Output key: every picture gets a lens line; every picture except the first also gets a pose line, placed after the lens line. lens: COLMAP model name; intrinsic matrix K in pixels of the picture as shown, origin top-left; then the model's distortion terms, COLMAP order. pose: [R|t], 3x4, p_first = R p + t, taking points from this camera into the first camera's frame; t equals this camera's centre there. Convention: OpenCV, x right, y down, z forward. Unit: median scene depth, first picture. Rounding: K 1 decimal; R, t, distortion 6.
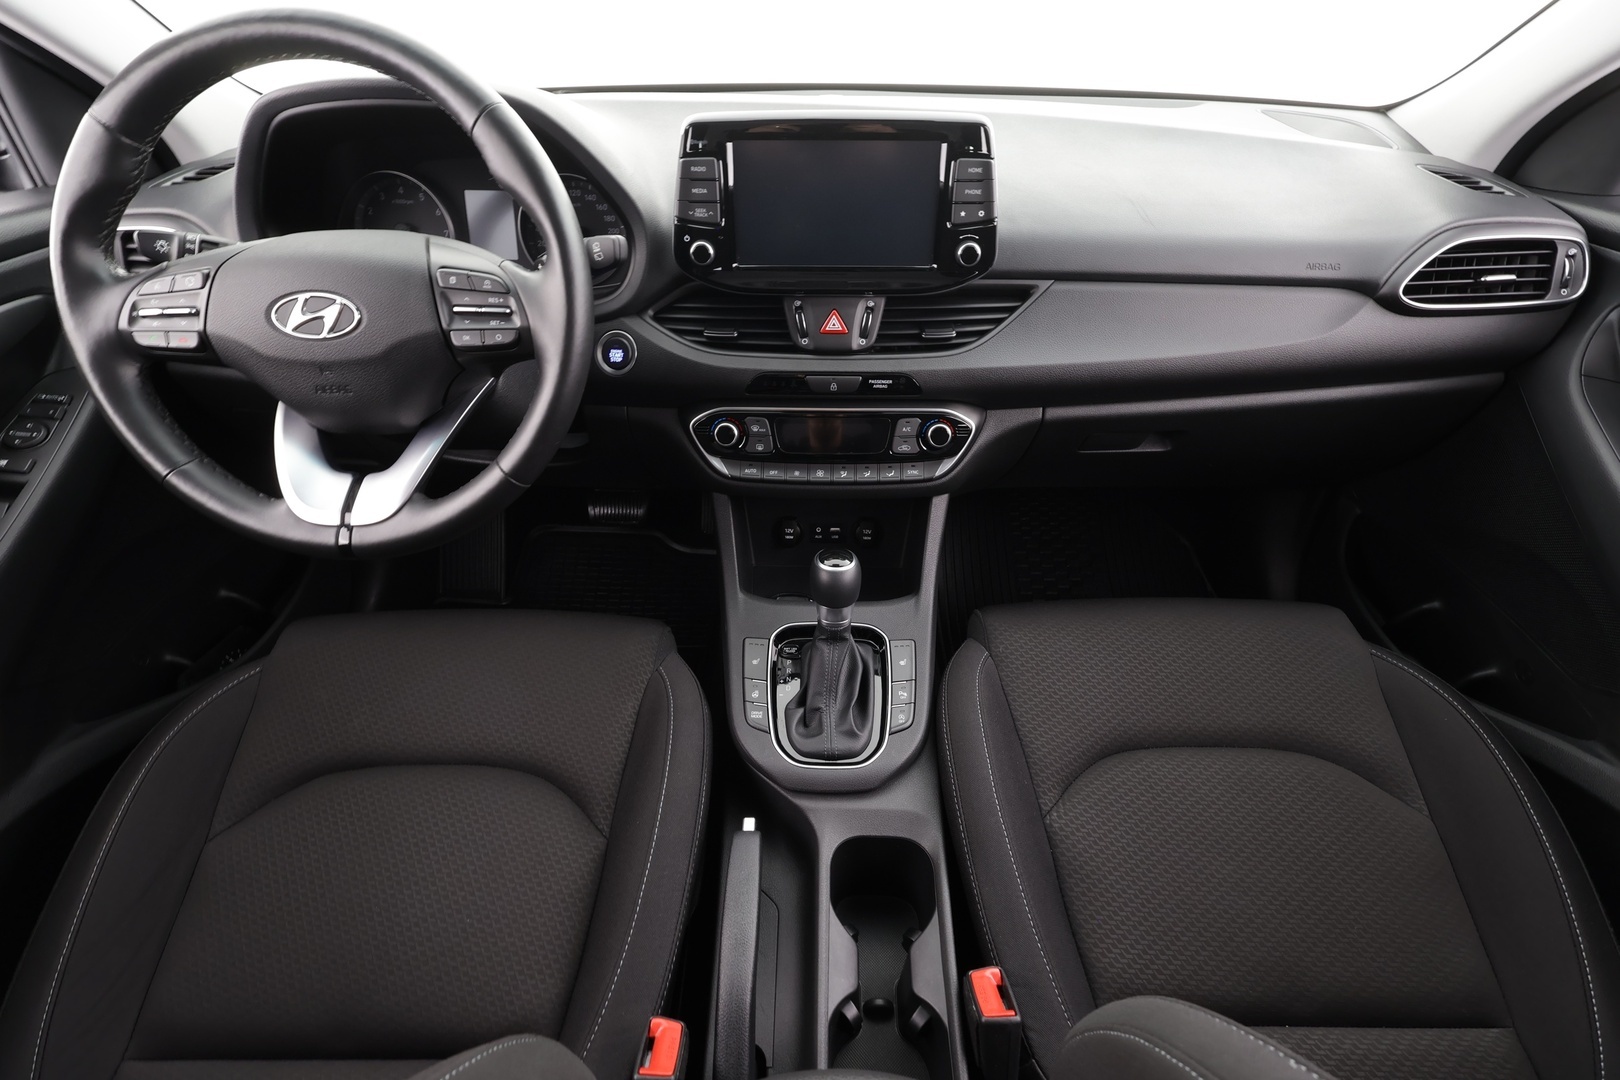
lens RADIAL K [[754.7, 0, 811.3], [0, 754.7, 538.0], [0, 0, 1]] dist [0.000795, -0.000514]
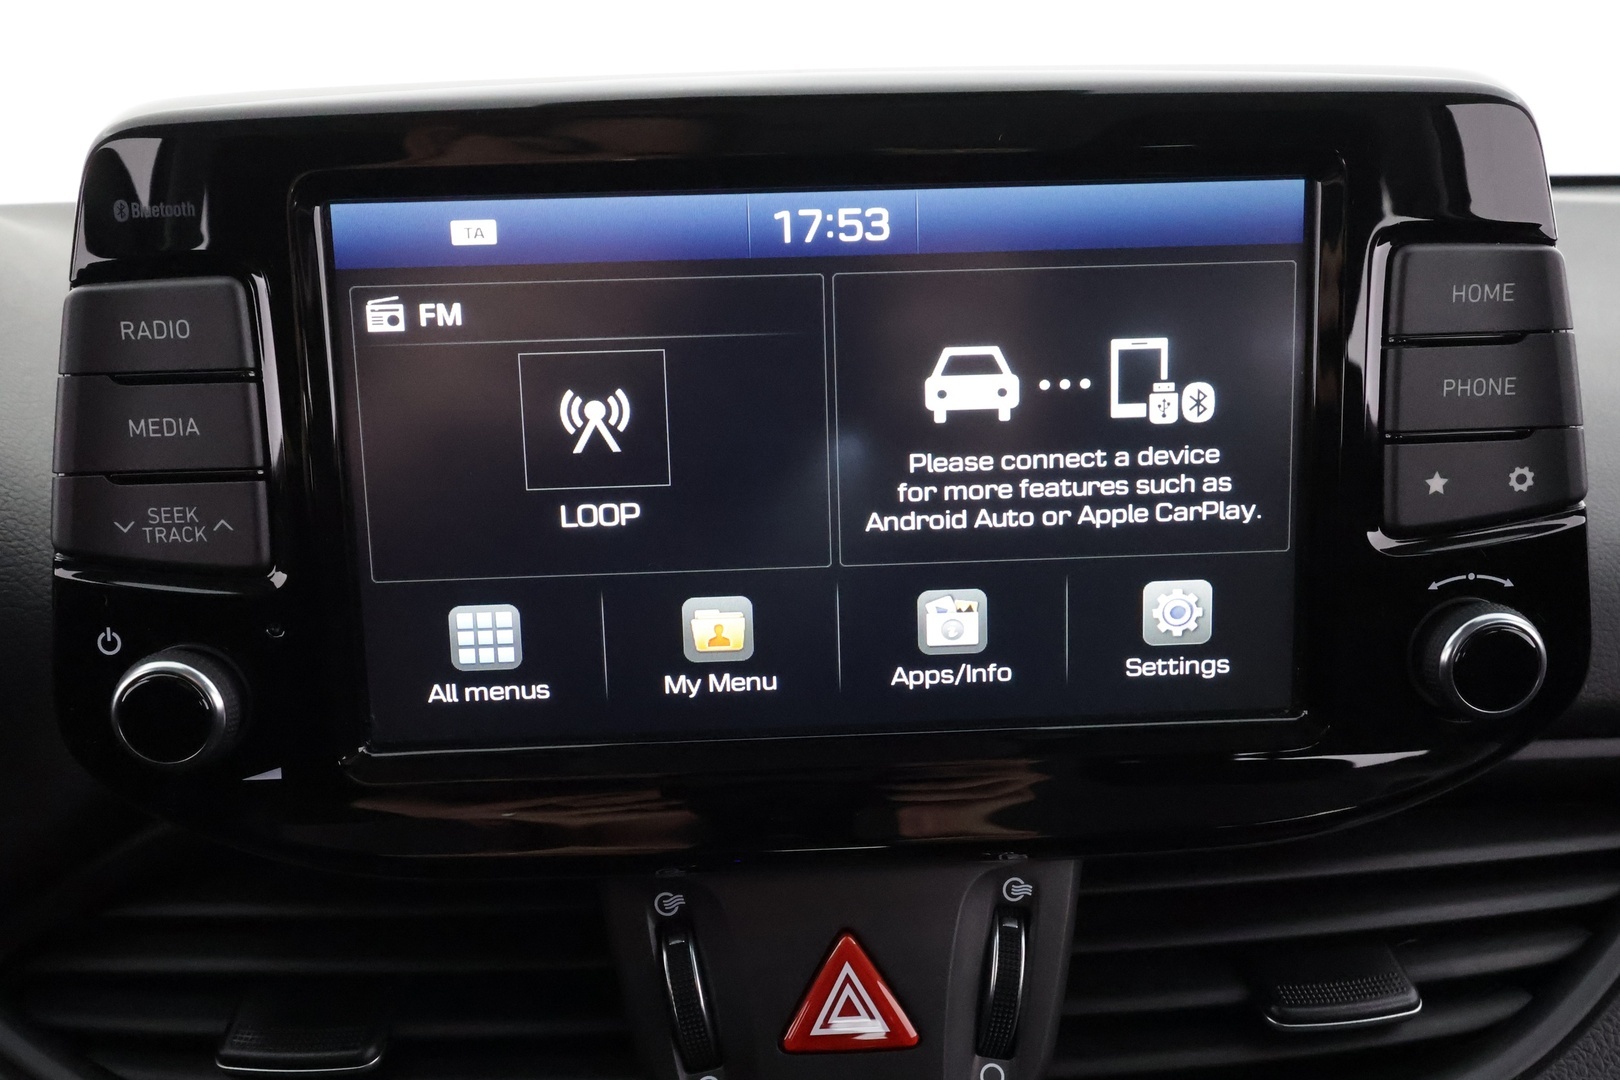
lens RADIAL K [[1297.5, 0, 812.0], [0, 1297.5, 528.6], [0, 0, 1]] dist [0.009323, 0.005828]
pose [[0.998054, -0.038555, 0.049011, 0.008315], [0.053183, 0.936659, -0.346183, -0.291785], [-0.032560, 0.348115, 0.936886, 0.648326]]
